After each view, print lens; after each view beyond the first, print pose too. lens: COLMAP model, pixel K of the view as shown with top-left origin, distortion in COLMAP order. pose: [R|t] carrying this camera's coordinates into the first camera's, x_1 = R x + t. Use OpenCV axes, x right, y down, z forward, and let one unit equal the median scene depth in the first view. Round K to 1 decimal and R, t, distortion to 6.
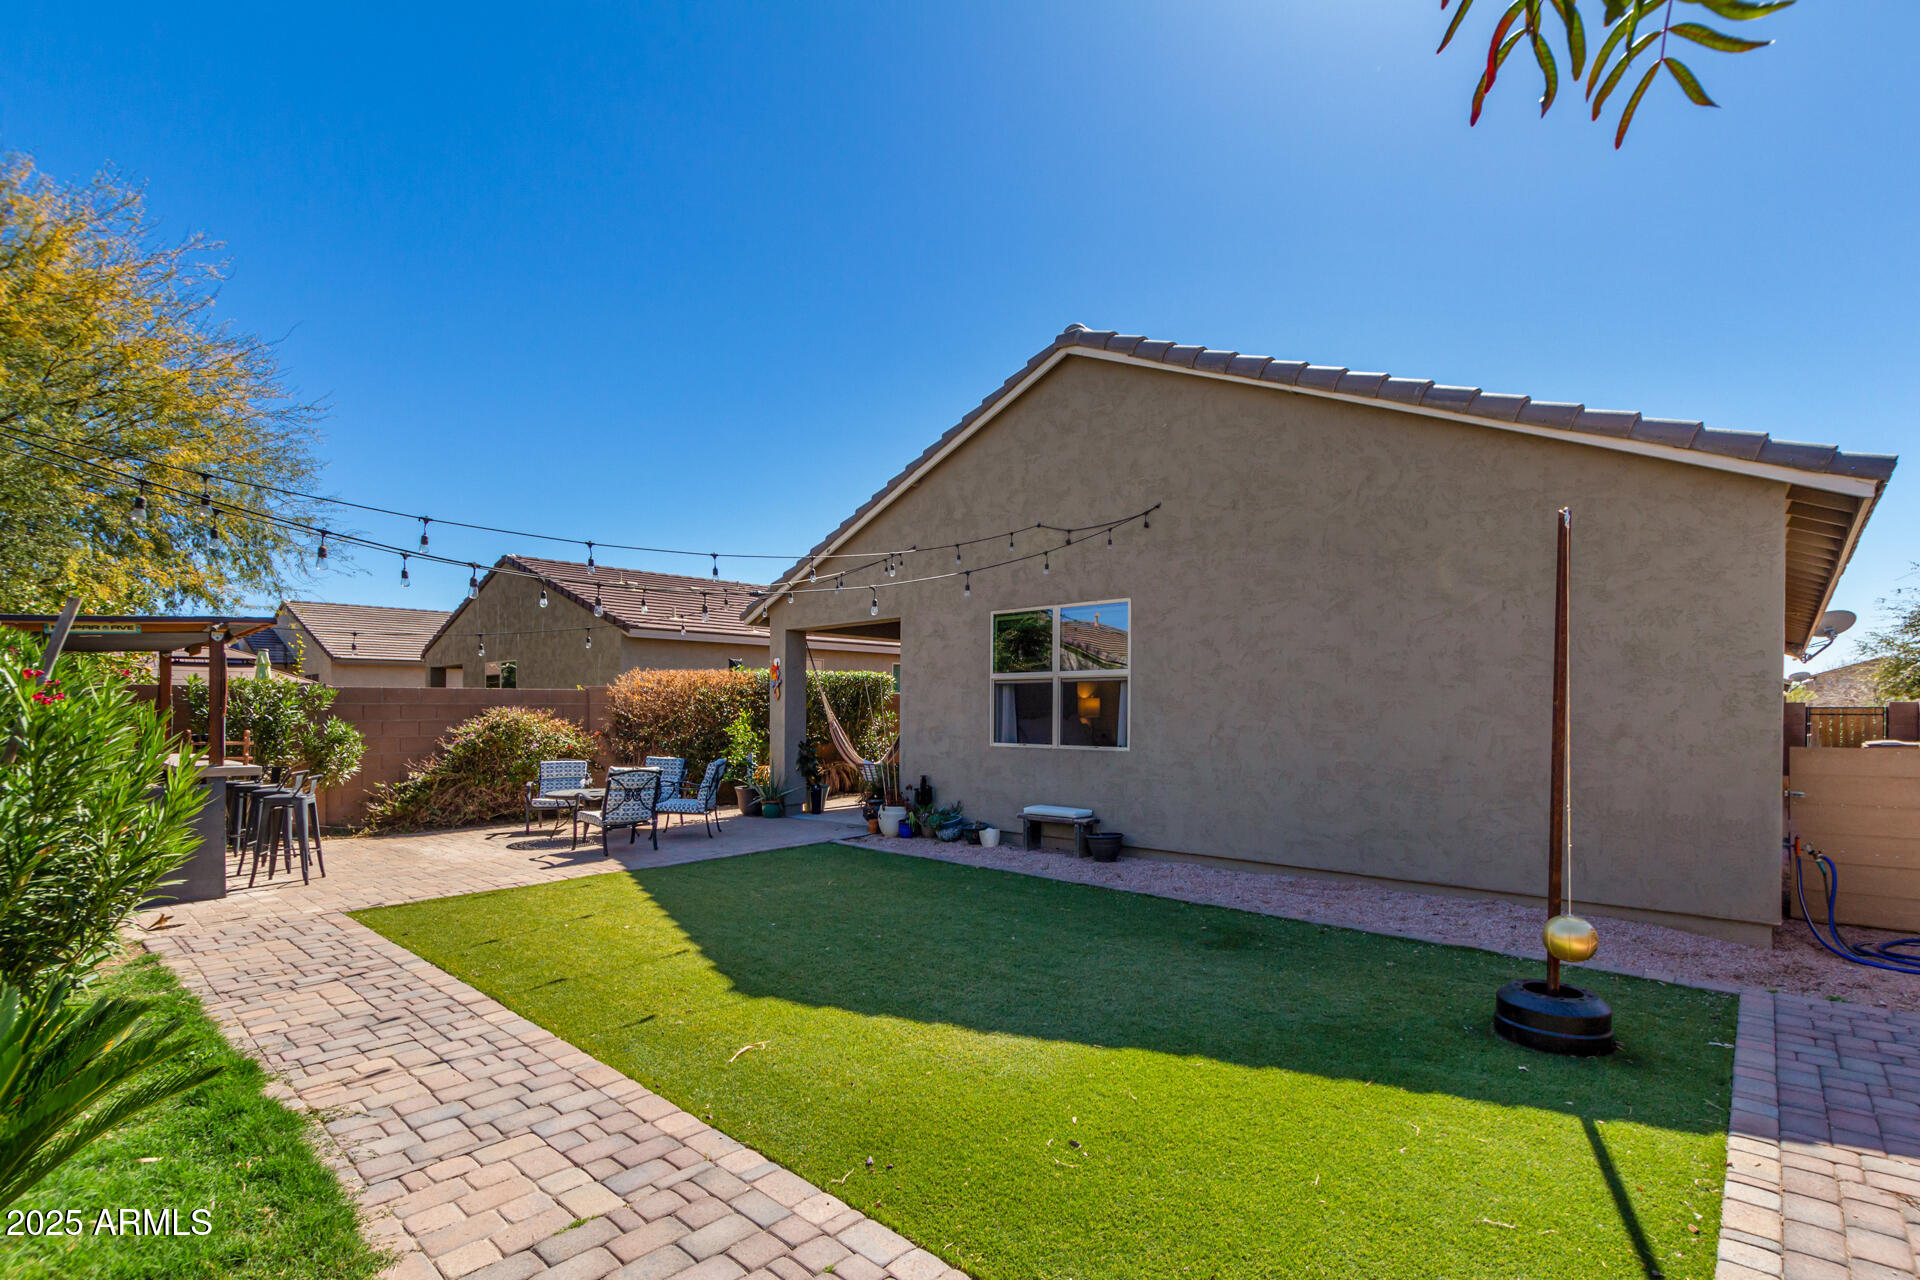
lens RADIAL K [[900.3, 0, 990.9], [0, 900.3, 687.0], [0, 0, 1]] dist [-0.001449, -0.001388]
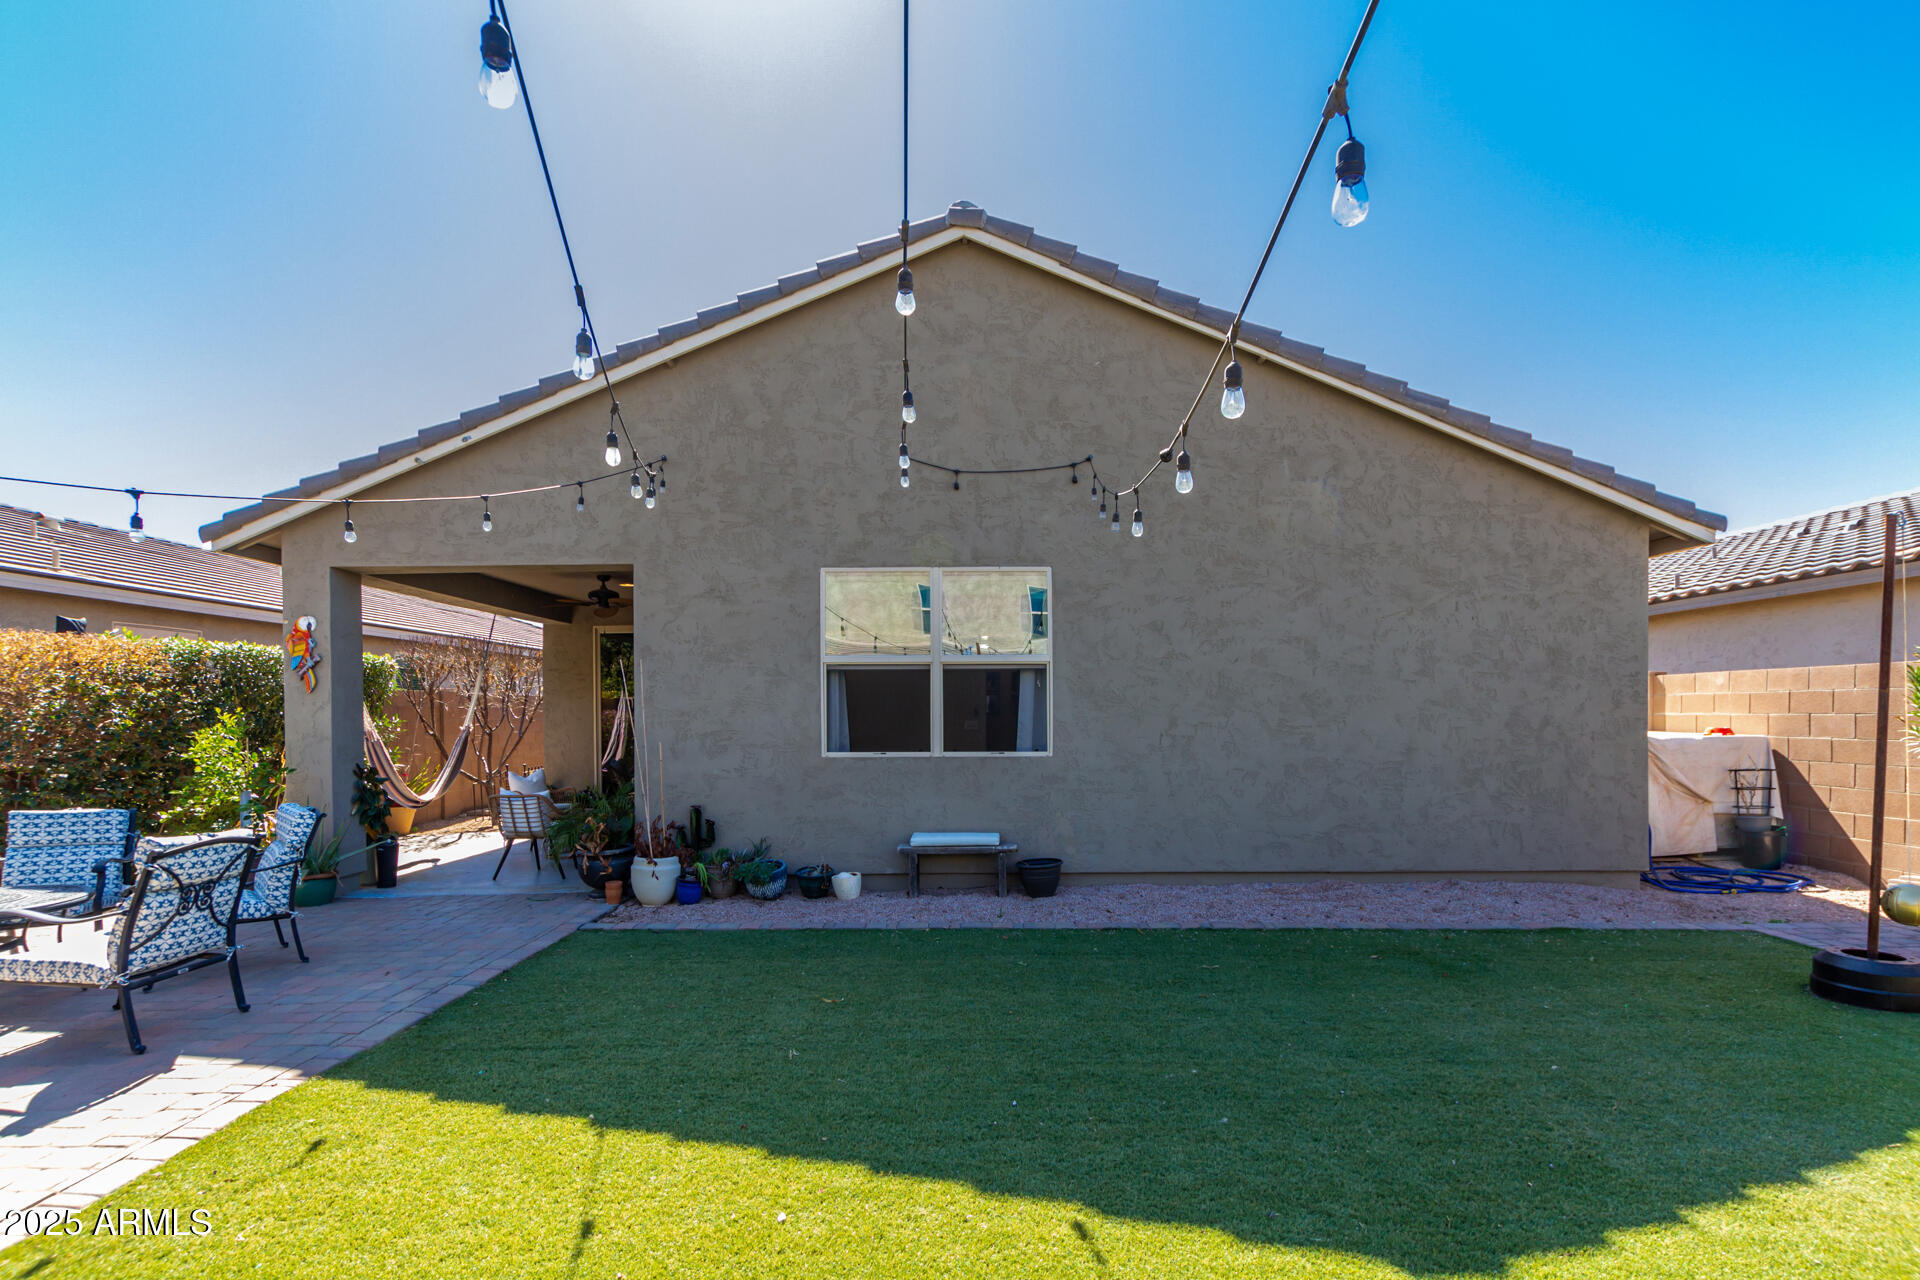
lens RADIAL K [[885.6, 0, 977.9], [0, 885.6, 709.7], [0, 0, 1]] dist [0.000834, 0.000680]
pose [[0.739609, -0.000367, 0.673037, -0.411693], [-0.012324, 0.999825, 0.014088, 0.018127], [-0.672924, -0.018714, 0.739475, 0.433050]]
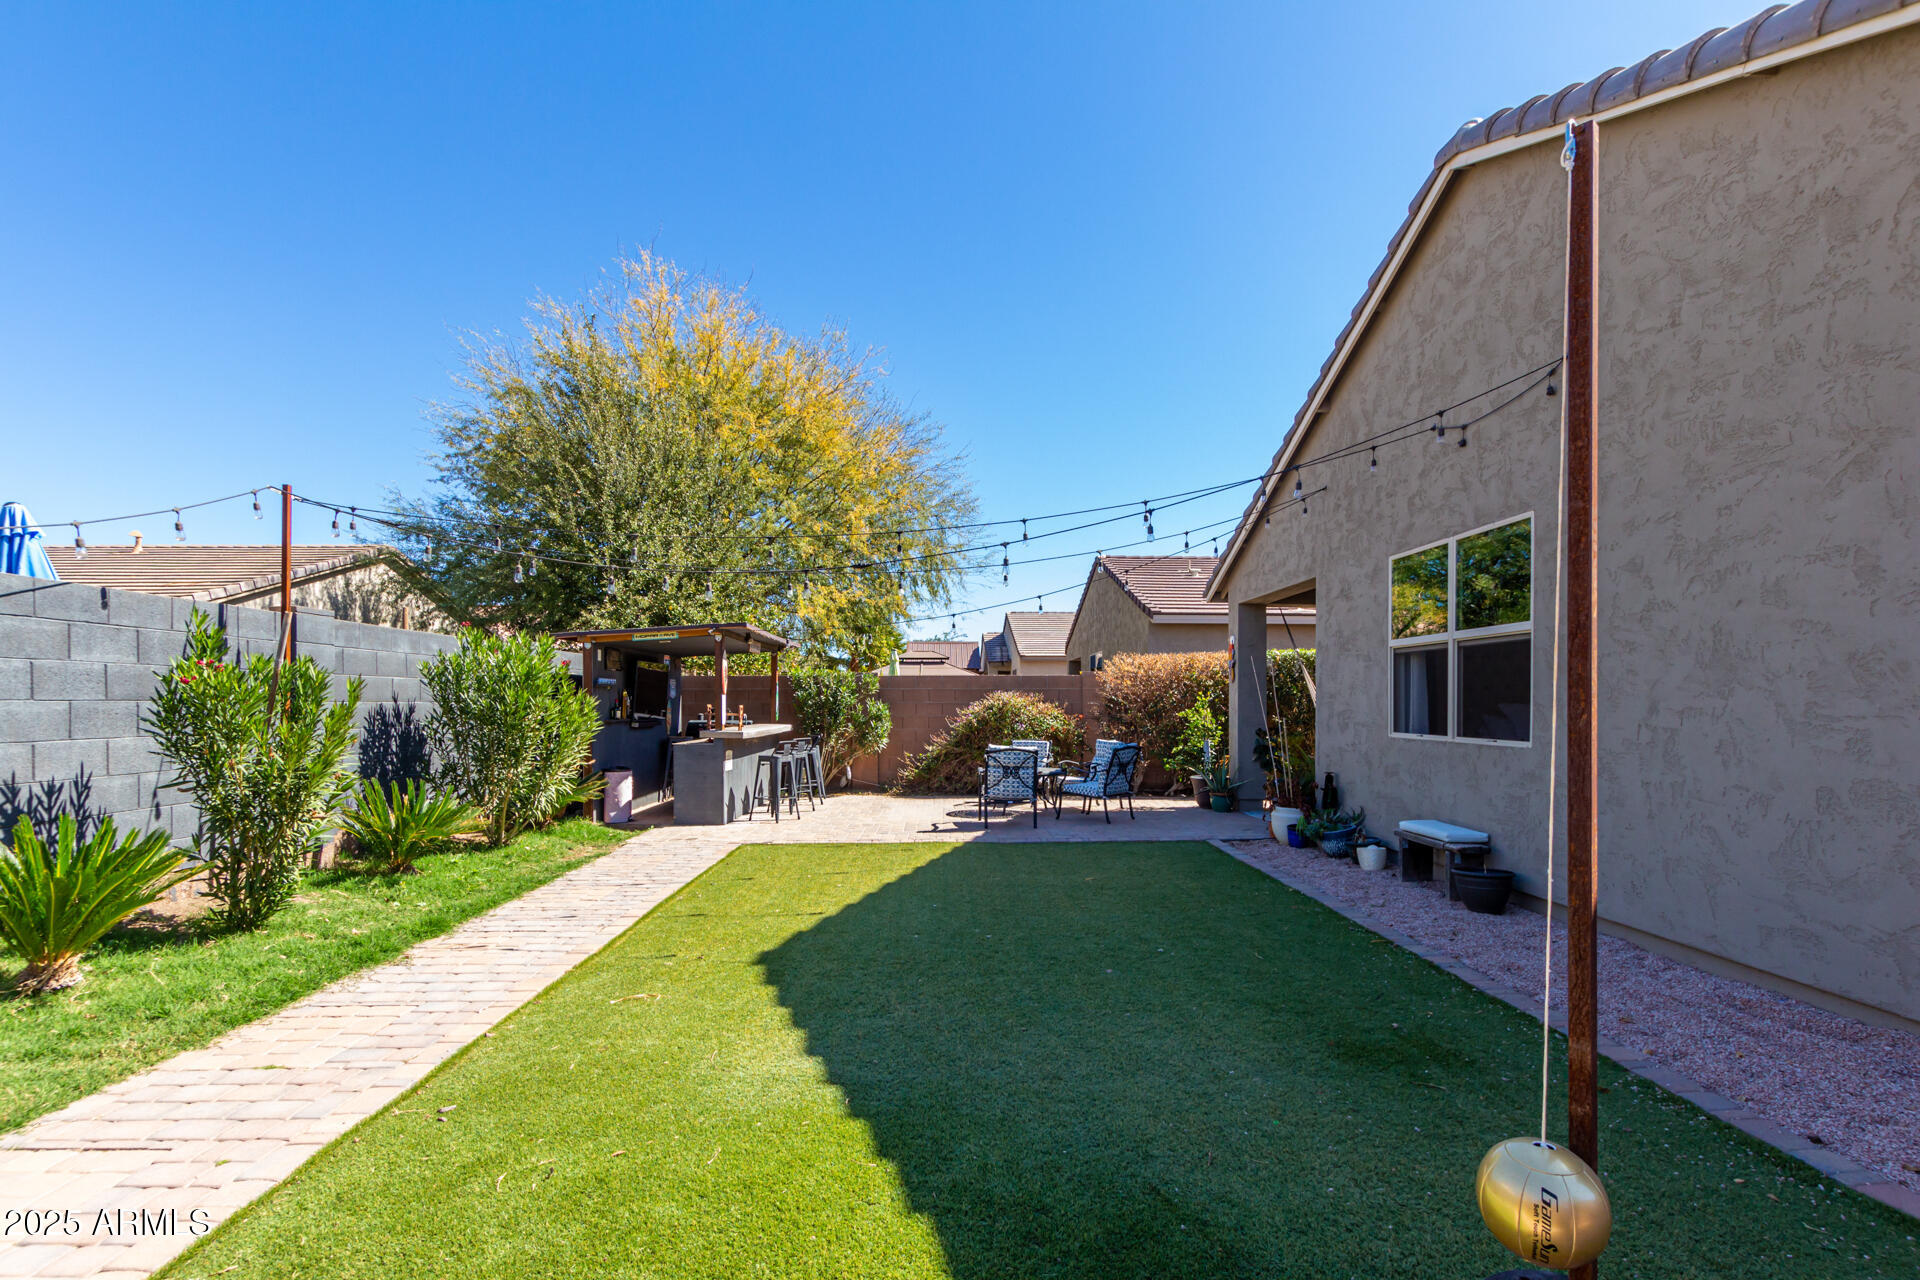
lens RADIAL K [[913.1, 0, 961.7], [0, 913.1, 685.5], [0, 0, 1]] dist [-0.000965, -0.000507]
pose [[0.684532, -0.010869, -0.728901, 0.334568], [0.013813, 0.999903, -0.001938, 0.021110], [0.728851, -0.008742, 0.684616, 0.242732]]
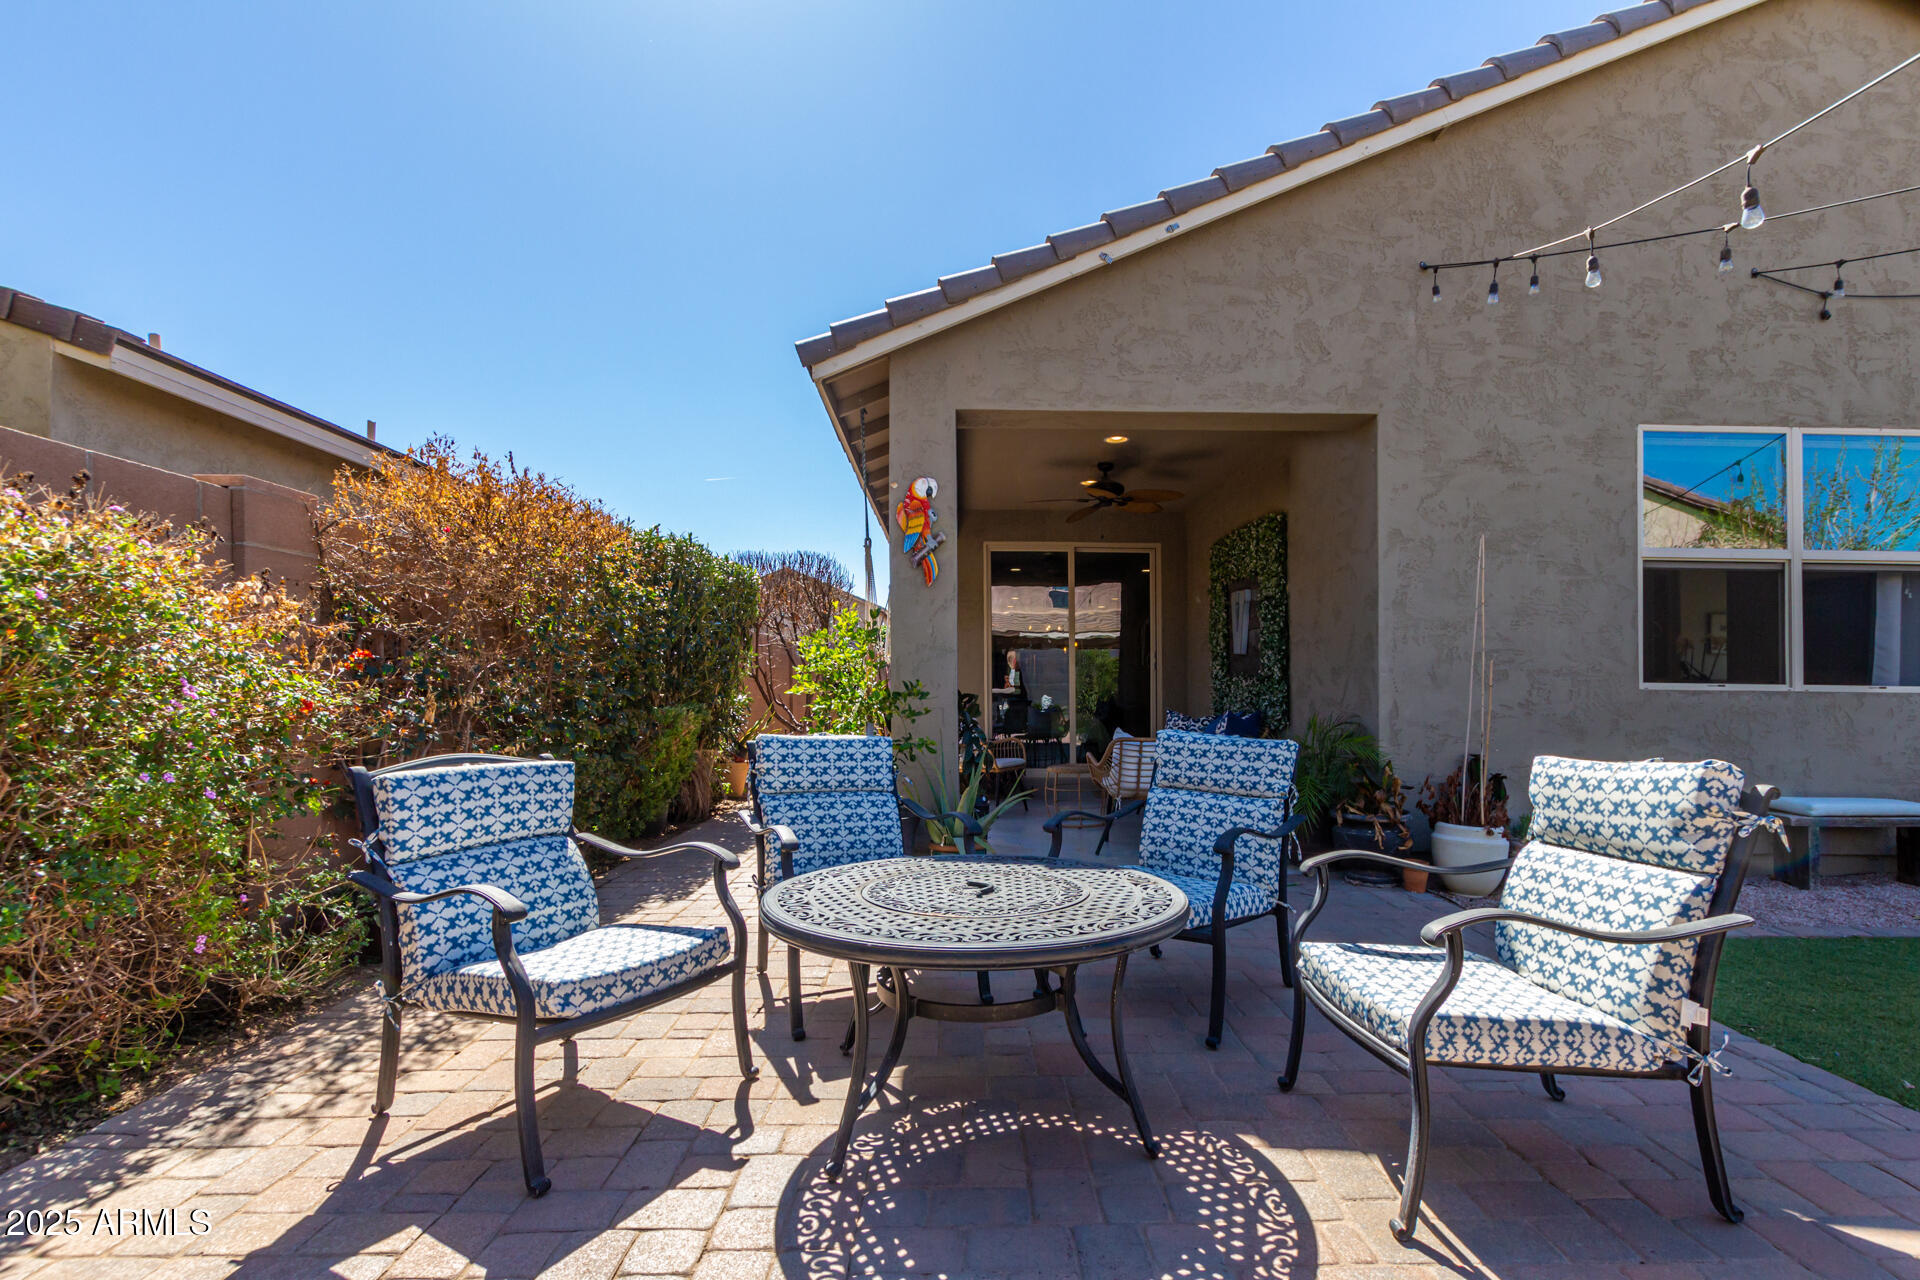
lens RADIAL K [[900.3, 0, 990.9], [0, 900.3, 687.0], [0, 0, 1]] dist [-0.001449, -0.001388]
pose [[0.734538, 0.010179, 0.678491, -0.663229], [-0.028250, 0.999479, 0.015588, 0.072131], [-0.677979, -0.030617, 0.734443, 0.946979]]
